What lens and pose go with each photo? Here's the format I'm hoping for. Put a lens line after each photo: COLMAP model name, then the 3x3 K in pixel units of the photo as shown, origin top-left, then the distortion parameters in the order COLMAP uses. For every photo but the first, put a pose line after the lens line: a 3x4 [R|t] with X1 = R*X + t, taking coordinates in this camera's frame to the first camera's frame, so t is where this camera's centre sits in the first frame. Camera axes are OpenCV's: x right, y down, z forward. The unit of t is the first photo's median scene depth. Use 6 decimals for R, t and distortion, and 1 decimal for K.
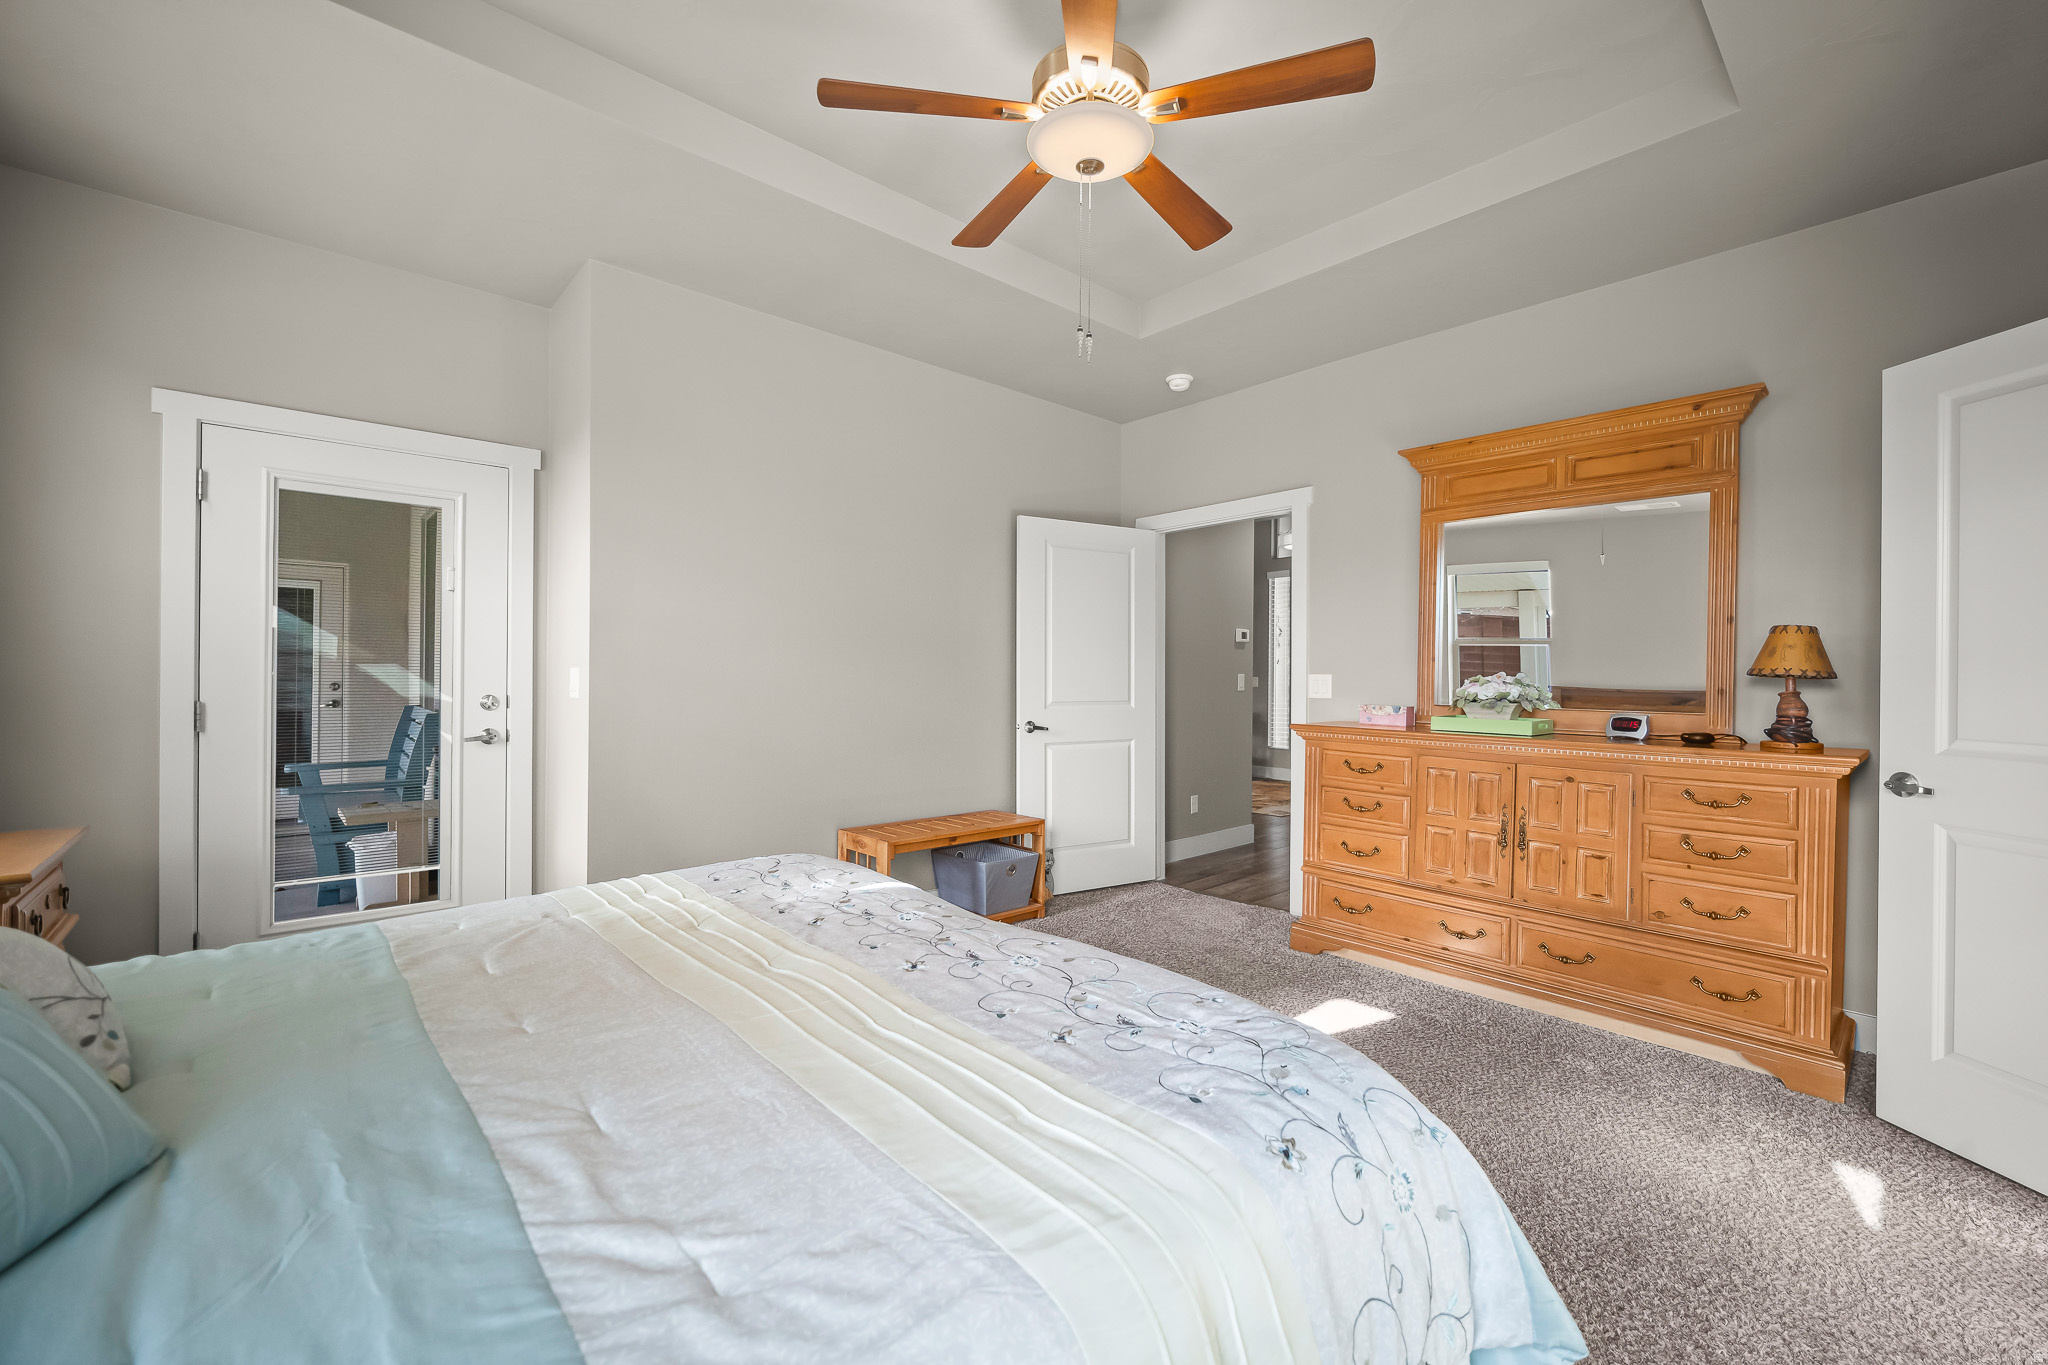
lens RADIAL K [[841.4, 0, 1034.1], [0, 841.4, 681.8], [0, 0, 1]] dist [-0.003569, -0.000092]
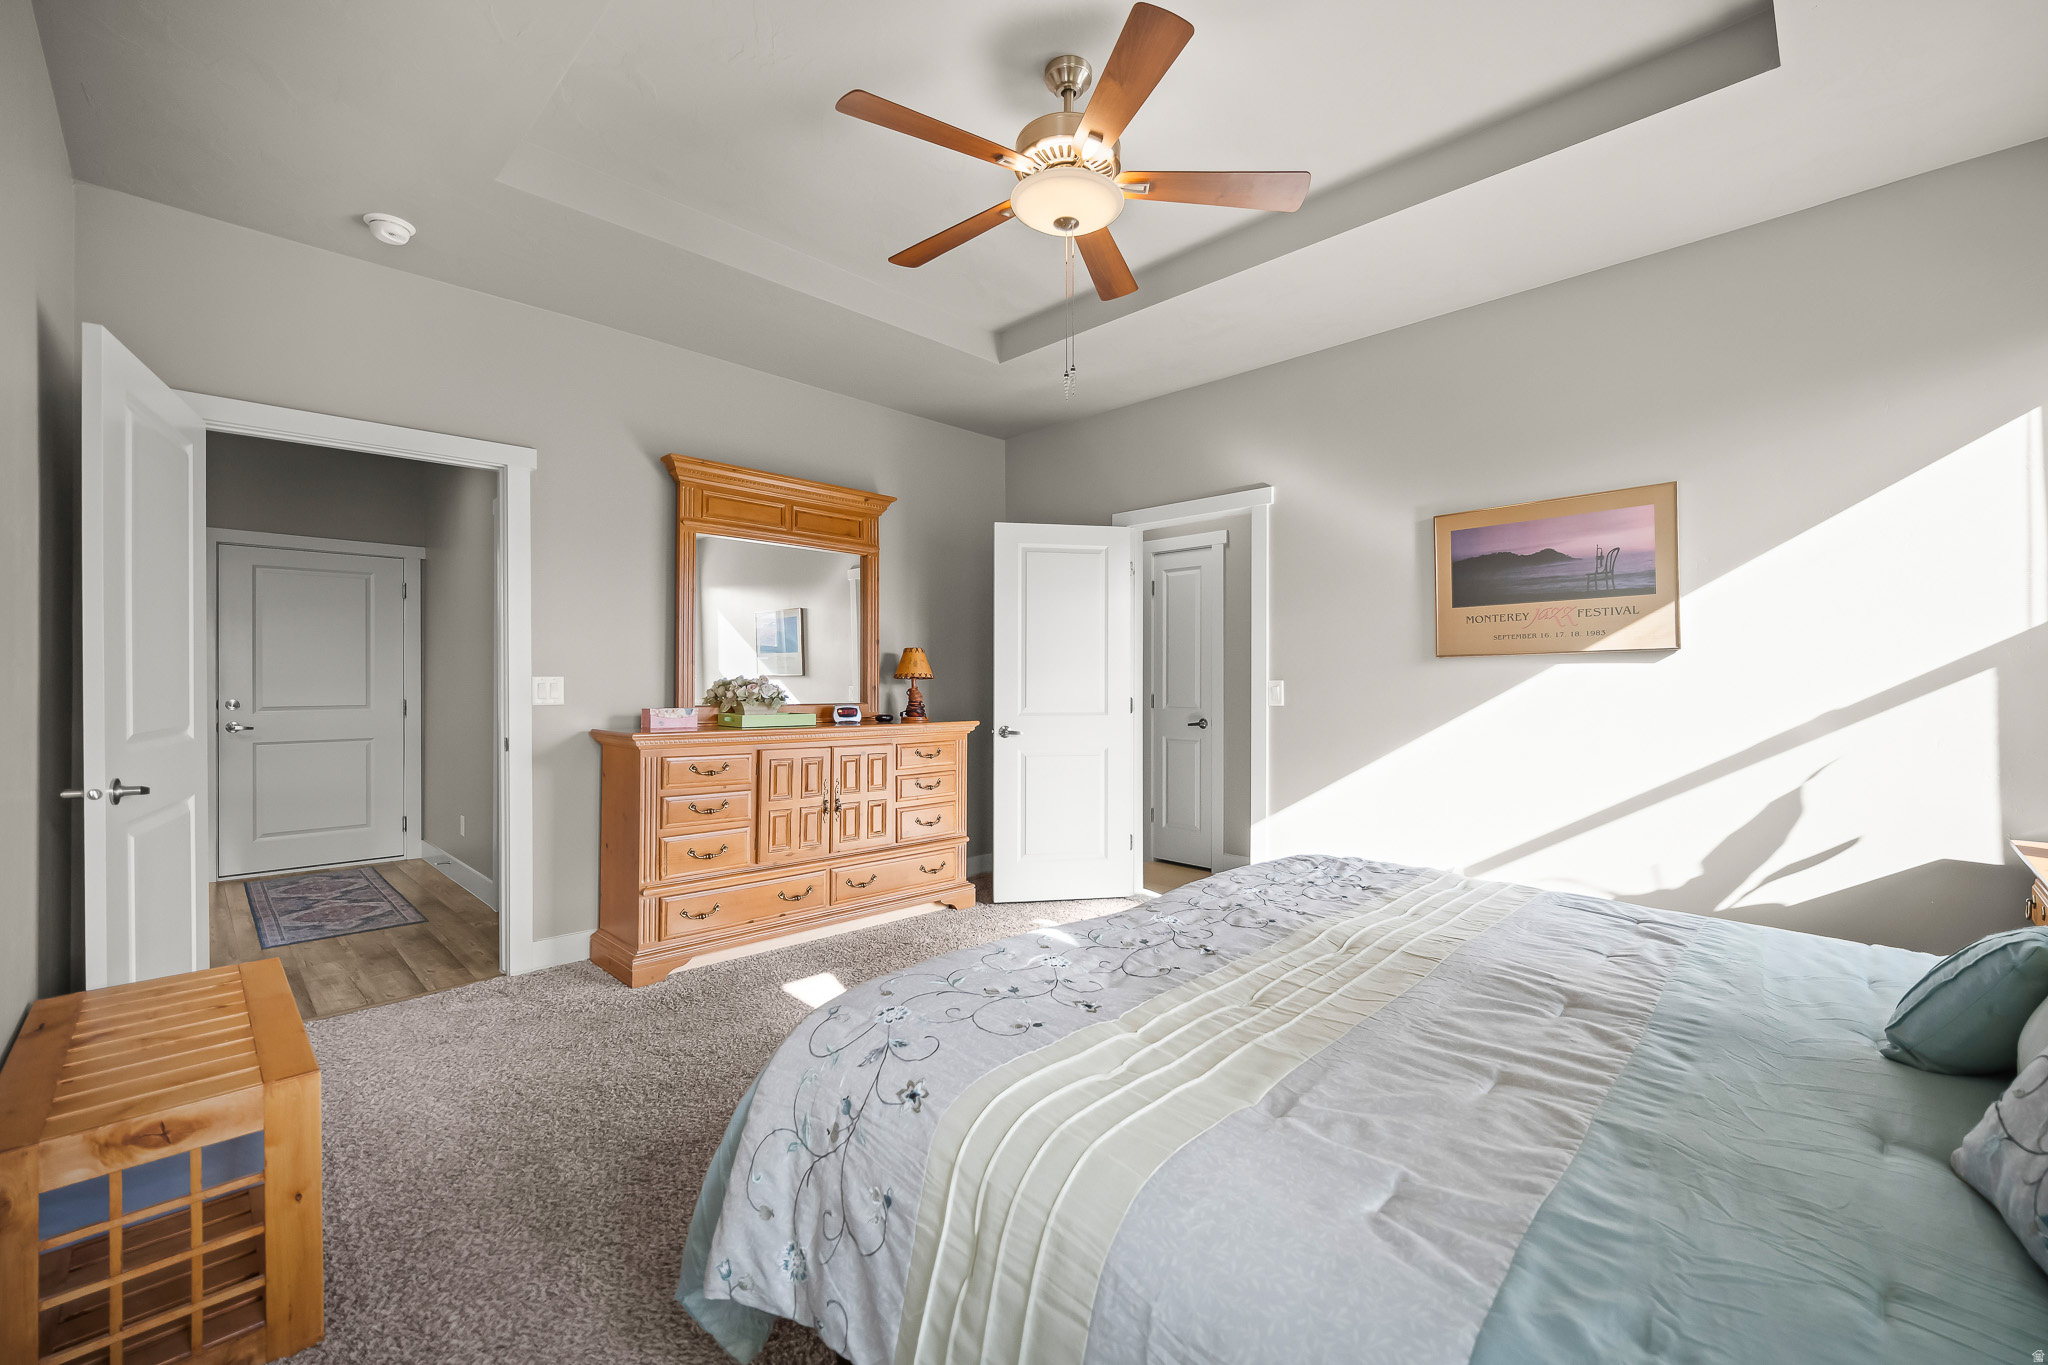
lens RADIAL K [[841.4, 0, 1036.1], [0, 841.4, 679.1], [0, 0, 1]] dist [-0.003569, -0.000092]
pose [[-0.064286, -0.004964, 0.997919, -0.709092], [0.006521, 0.999964, 0.005394, -0.010064], [-0.997910, 0.006854, -0.064251, 0.755134]]
